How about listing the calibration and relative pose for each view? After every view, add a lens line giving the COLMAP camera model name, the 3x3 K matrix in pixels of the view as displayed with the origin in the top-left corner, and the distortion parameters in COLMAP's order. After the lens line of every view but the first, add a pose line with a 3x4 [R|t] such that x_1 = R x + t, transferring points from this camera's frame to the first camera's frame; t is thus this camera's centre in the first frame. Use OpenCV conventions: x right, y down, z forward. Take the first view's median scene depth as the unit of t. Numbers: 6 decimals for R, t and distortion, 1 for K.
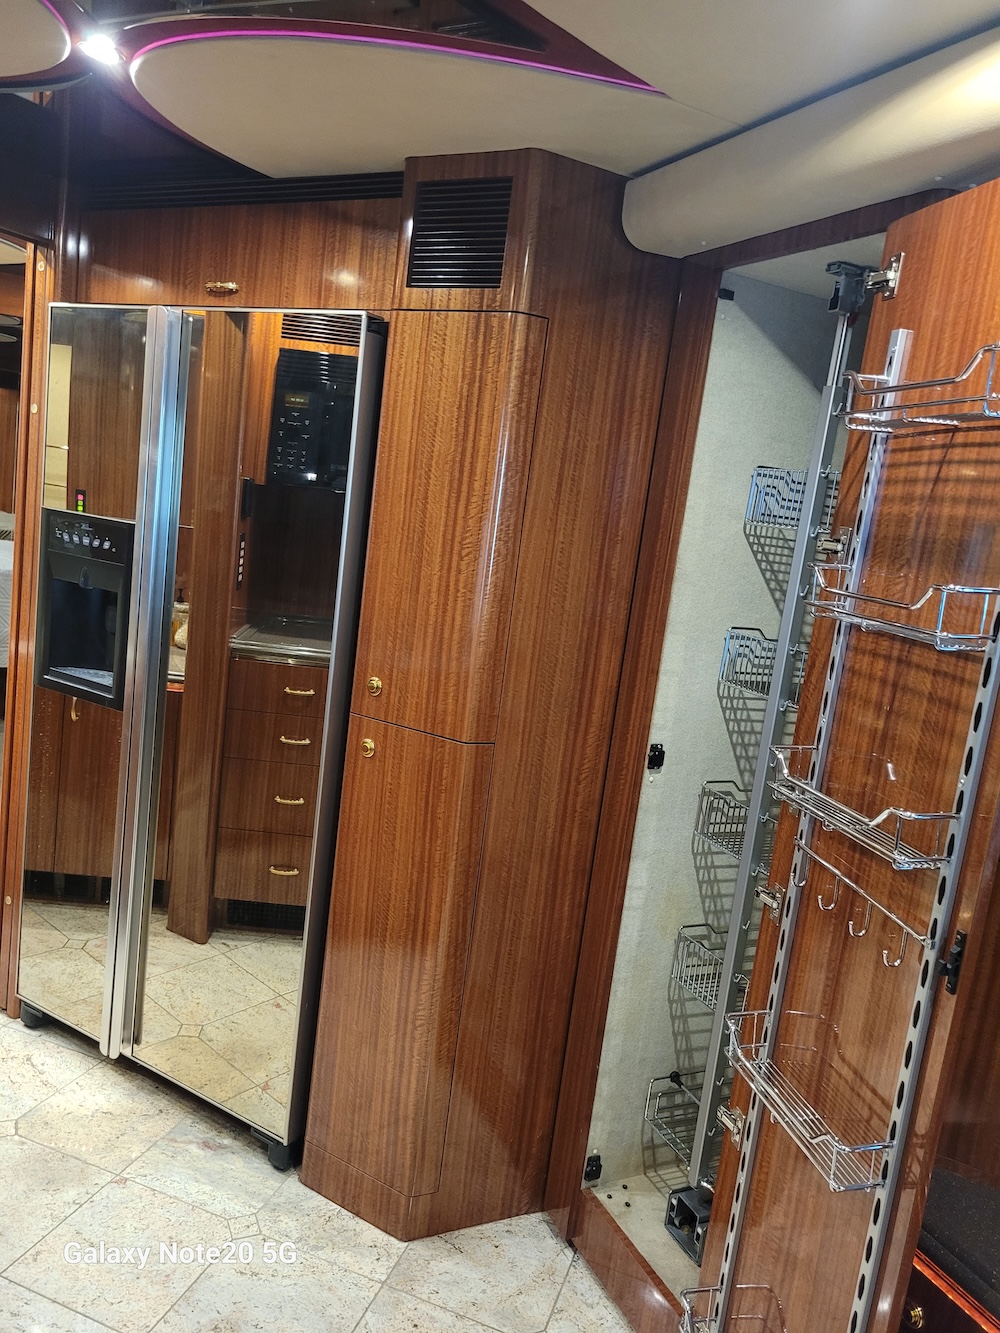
lens RADIAL K [[1020.2, 0, 500.0], [0, 1020.2, 666.5], [0, 0, 1]] dist [0.067959, -0.060775]
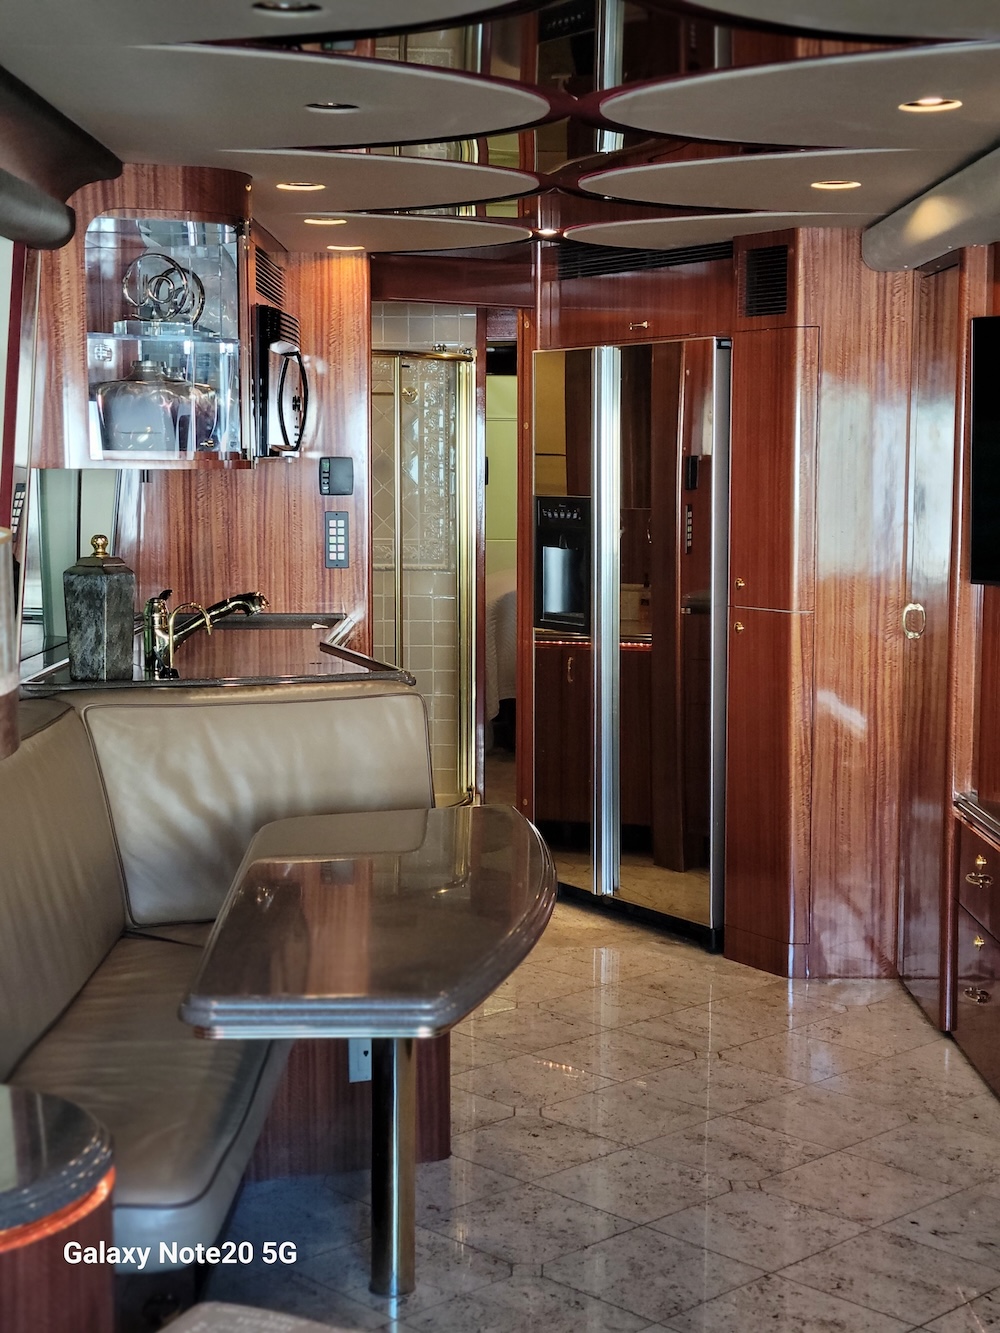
lens RADIAL K [[2064.7, 0, 483.4], [0, 2064.7, 706.6], [0, 0, 1]] dist [0.114254, -0.099420]
pose [[0.891537, -0.071157, -0.447324, 0.828854], [0.039846, 0.996075, -0.079033, 0.396807], [0.451192, 0.052637, 0.890873, -1.720228]]
